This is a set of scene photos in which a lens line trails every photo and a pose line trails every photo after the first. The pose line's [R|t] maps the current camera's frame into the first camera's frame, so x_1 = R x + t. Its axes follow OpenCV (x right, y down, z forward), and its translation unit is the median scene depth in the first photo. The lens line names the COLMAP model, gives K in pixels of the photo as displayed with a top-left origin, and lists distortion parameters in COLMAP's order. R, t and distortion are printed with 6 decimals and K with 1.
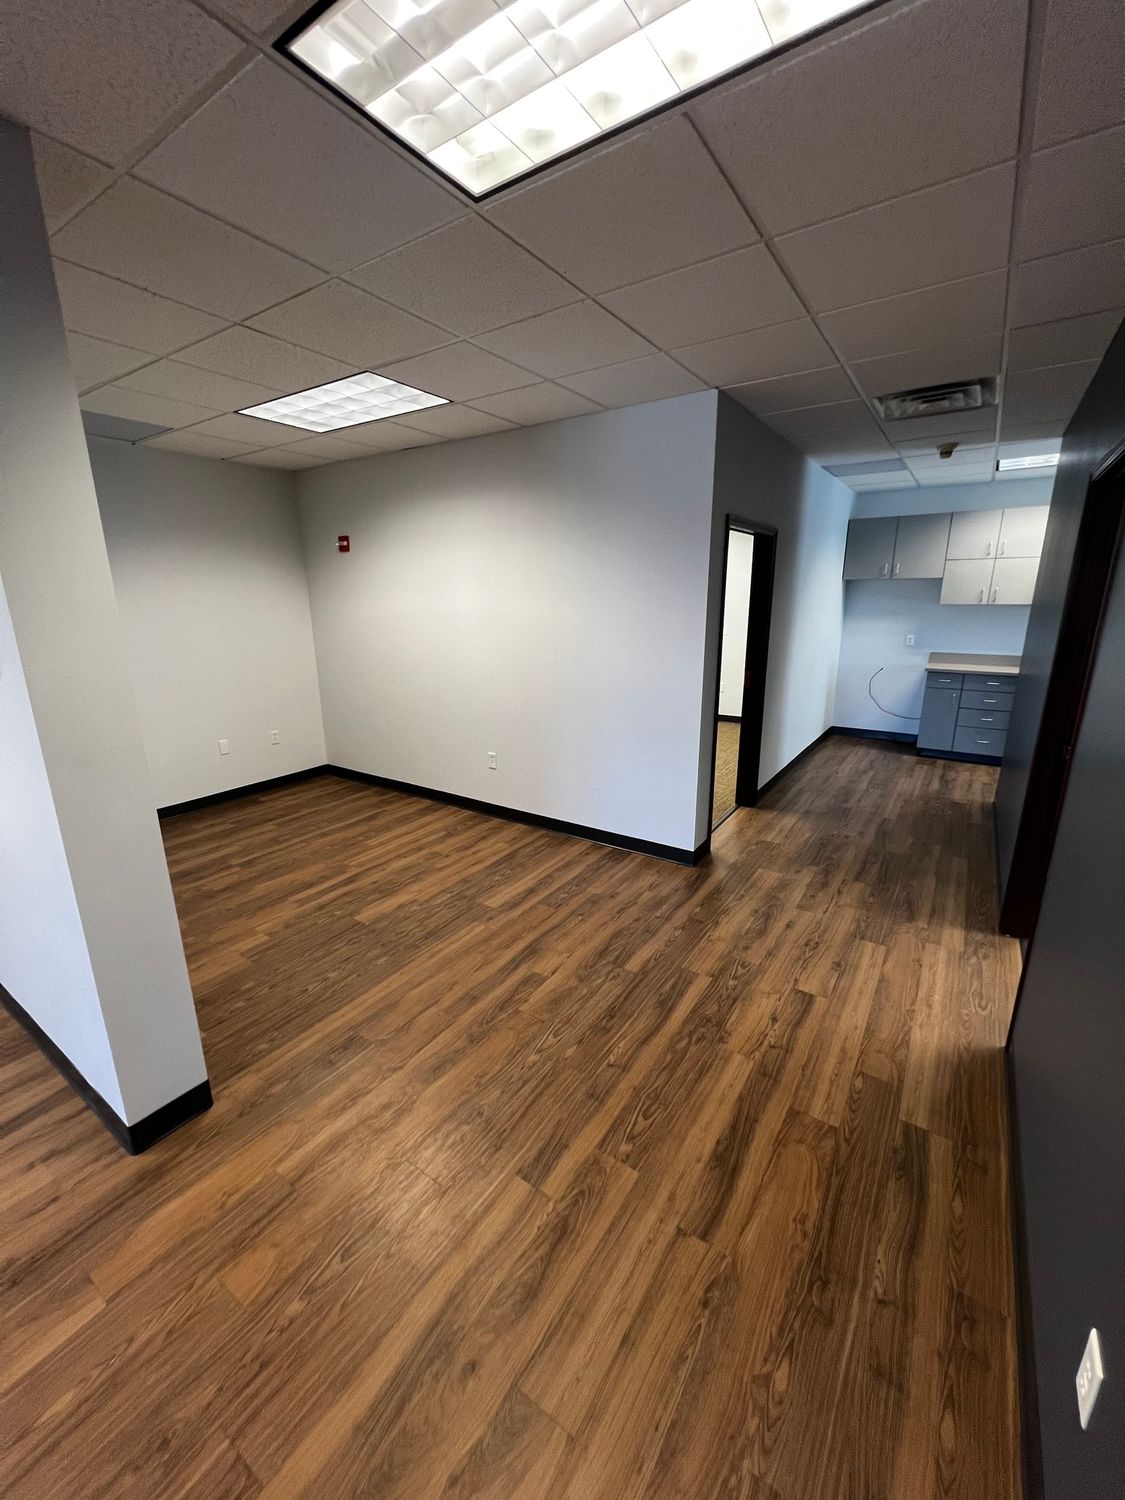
lens RADIAL K [[600.8, 0, 562.5], [0, 600.8, 750.0], [0, 0, 1]] dist [0.011415, 0.000005]
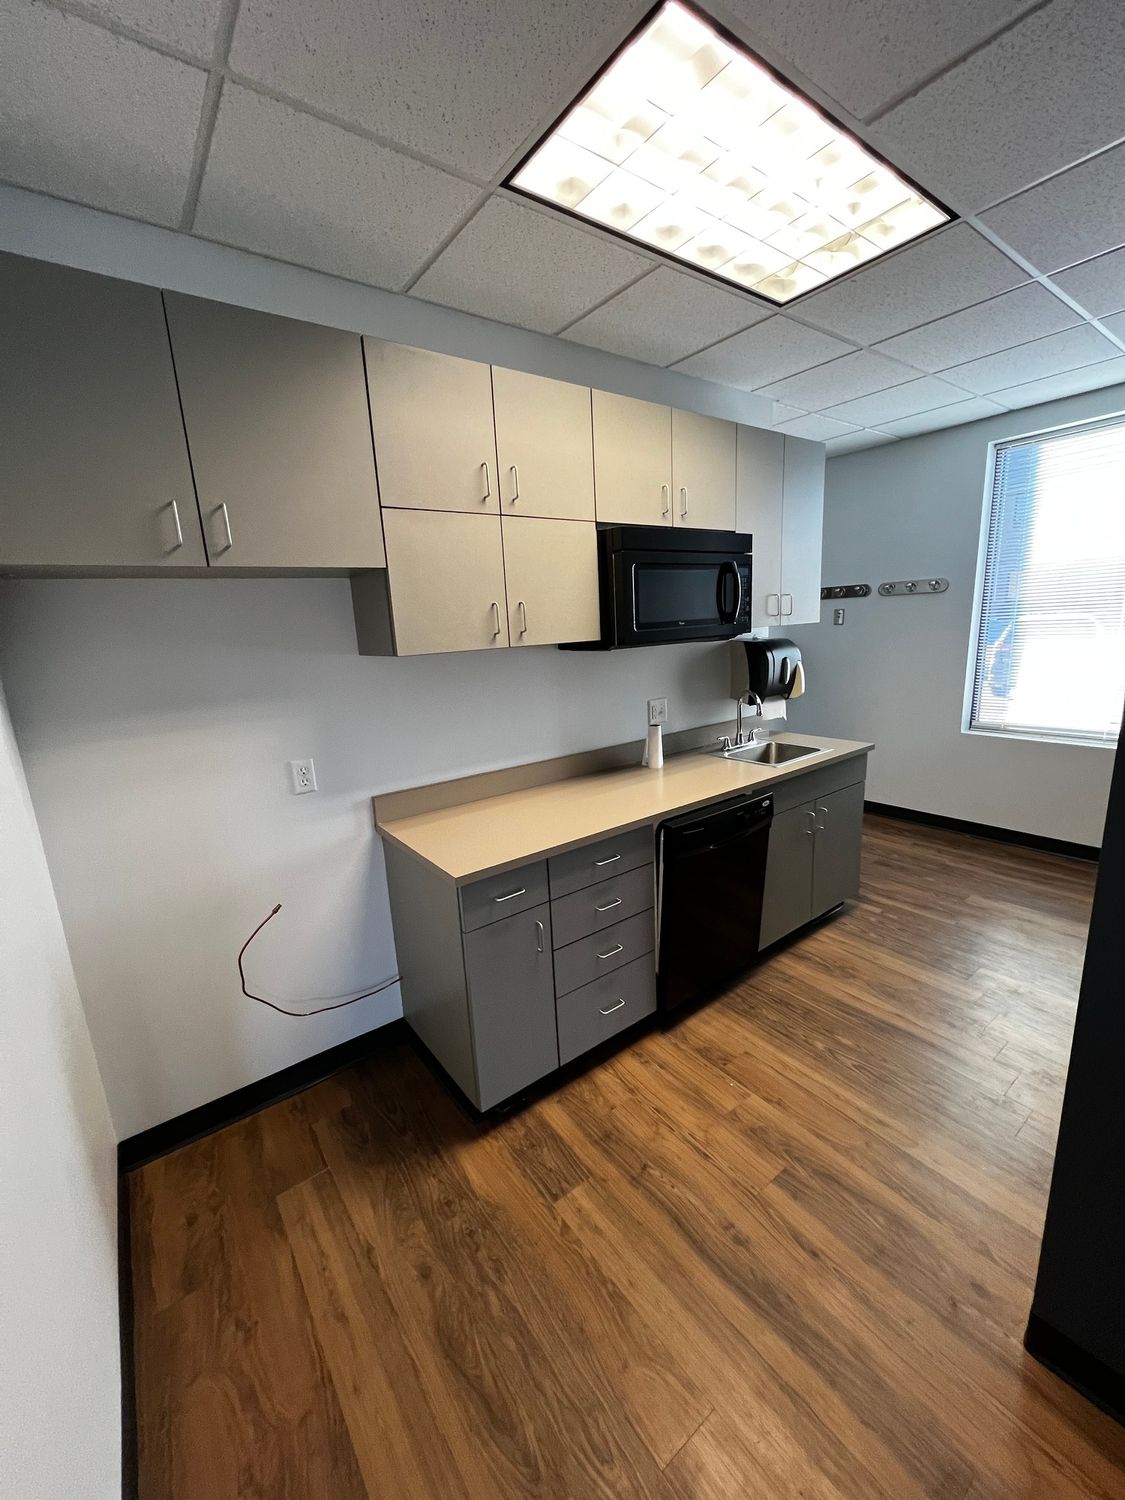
lens RADIAL K [[600.8, 0, 562.5], [0, 600.8, 750.0], [0, 0, 1]] dist [0.011415, 0.000005]
pose [[0.322043, -0.212202, 0.922637, 0.375343], [0.282350, 0.951733, 0.120341, -0.216140], [-0.903641, 0.221751, 0.366415, 0.852731]]
